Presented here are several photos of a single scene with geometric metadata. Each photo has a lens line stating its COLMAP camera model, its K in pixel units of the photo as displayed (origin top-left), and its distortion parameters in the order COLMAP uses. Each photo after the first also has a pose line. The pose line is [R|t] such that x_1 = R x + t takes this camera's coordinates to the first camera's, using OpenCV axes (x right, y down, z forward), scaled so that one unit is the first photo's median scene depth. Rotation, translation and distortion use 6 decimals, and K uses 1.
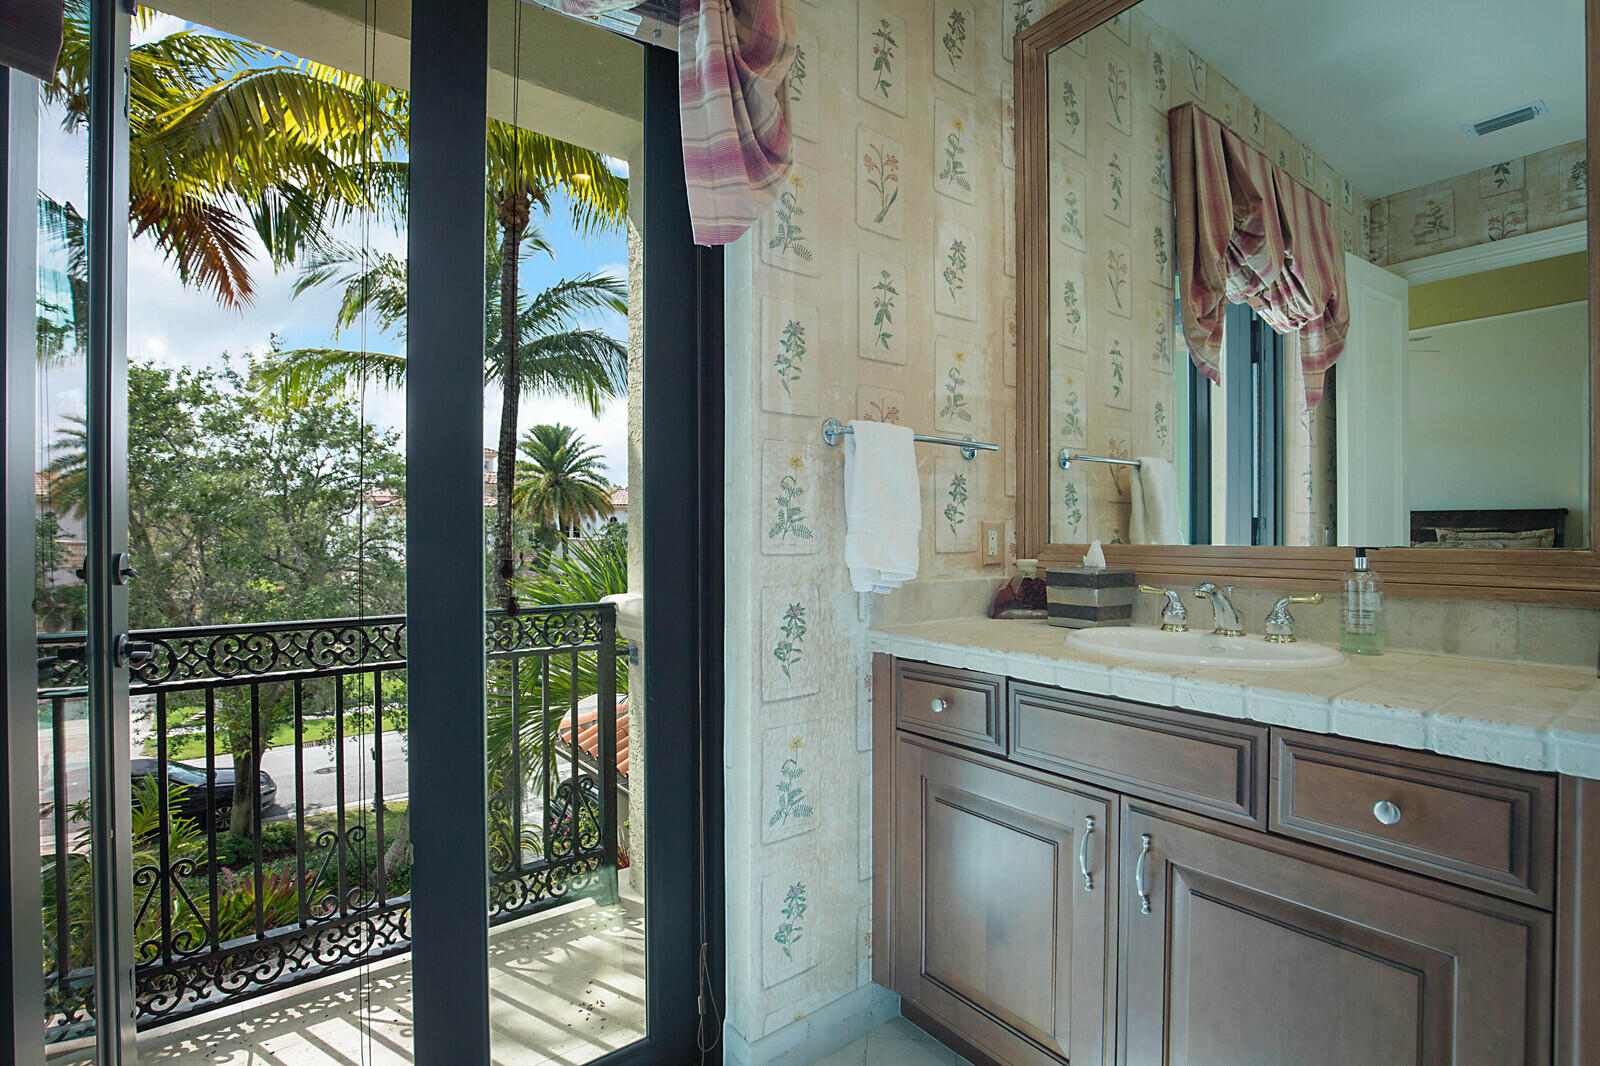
lens RADIAL K [[745.6, 0, 796.7], [0, 745.6, 537.0], [0, 0, 1]] dist [-0.018650, 0.001621]
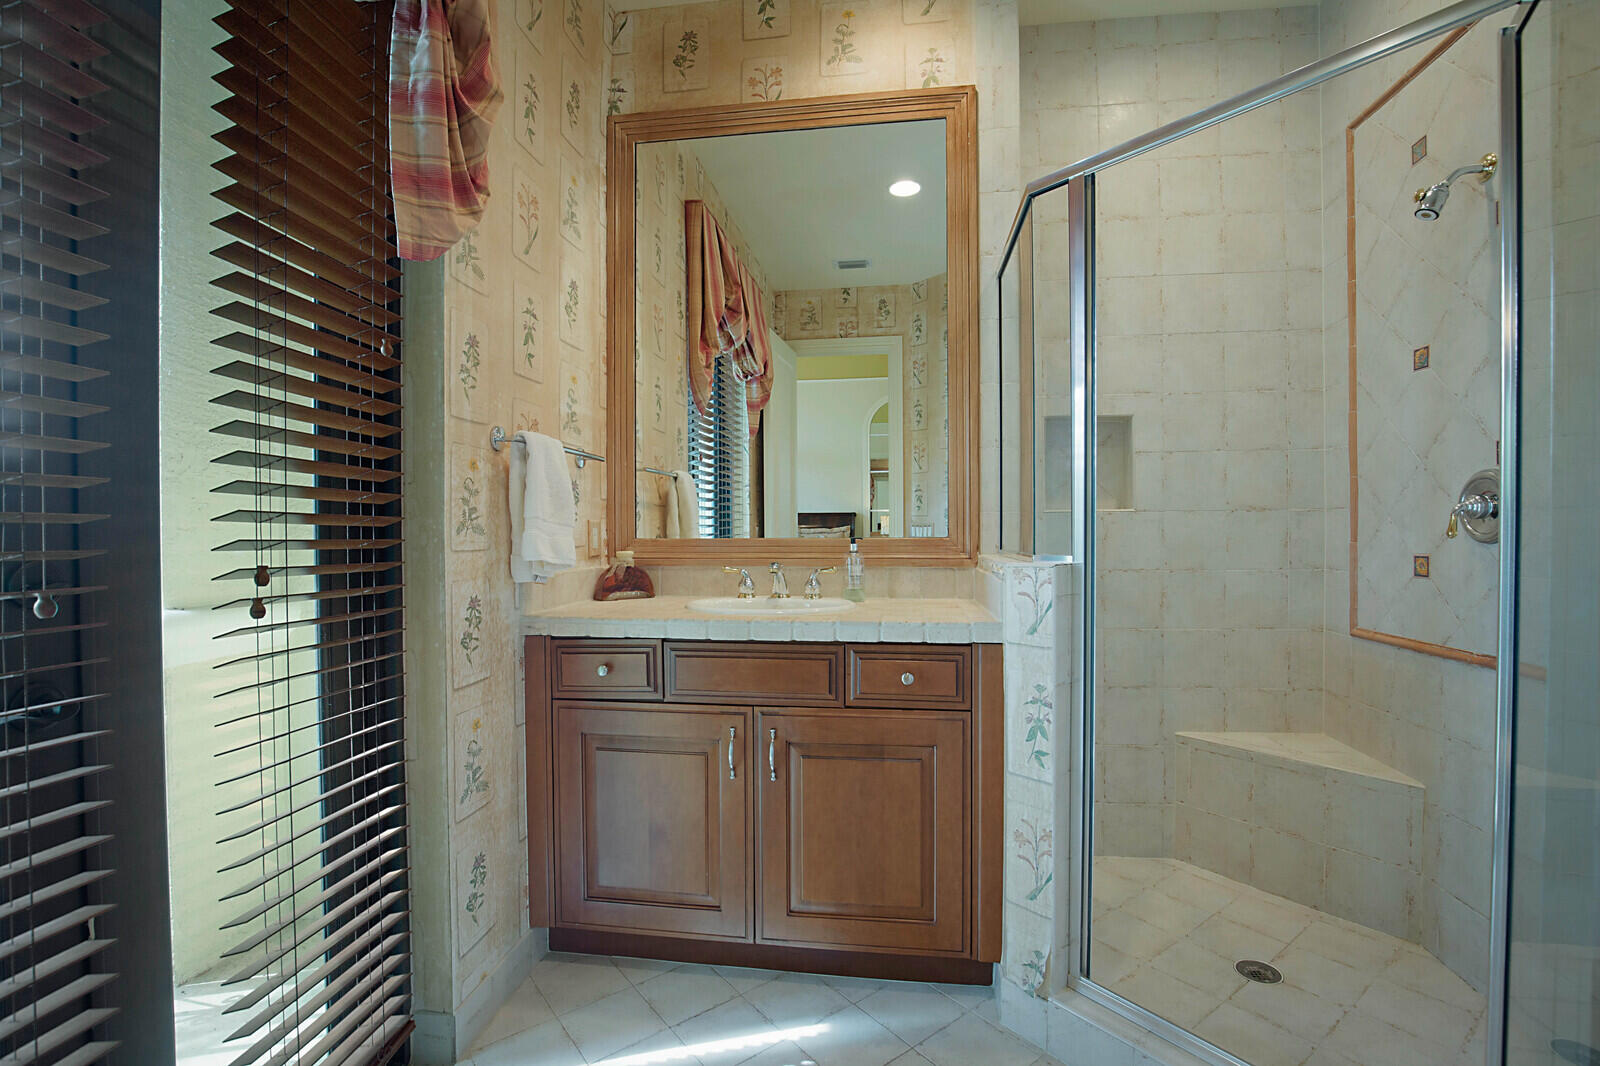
lens RADIAL K [[696.6, 0, 814.8], [0, 696.6, 534.5], [0, 0, 1]] dist [-0.005118, 0.000170]
pose [[0.728492, -0.007729, 0.685011, -0.302886], [0.006486, 0.999969, 0.004385, -0.000802], [-0.685023, 0.001248, 0.728520, -0.068156]]
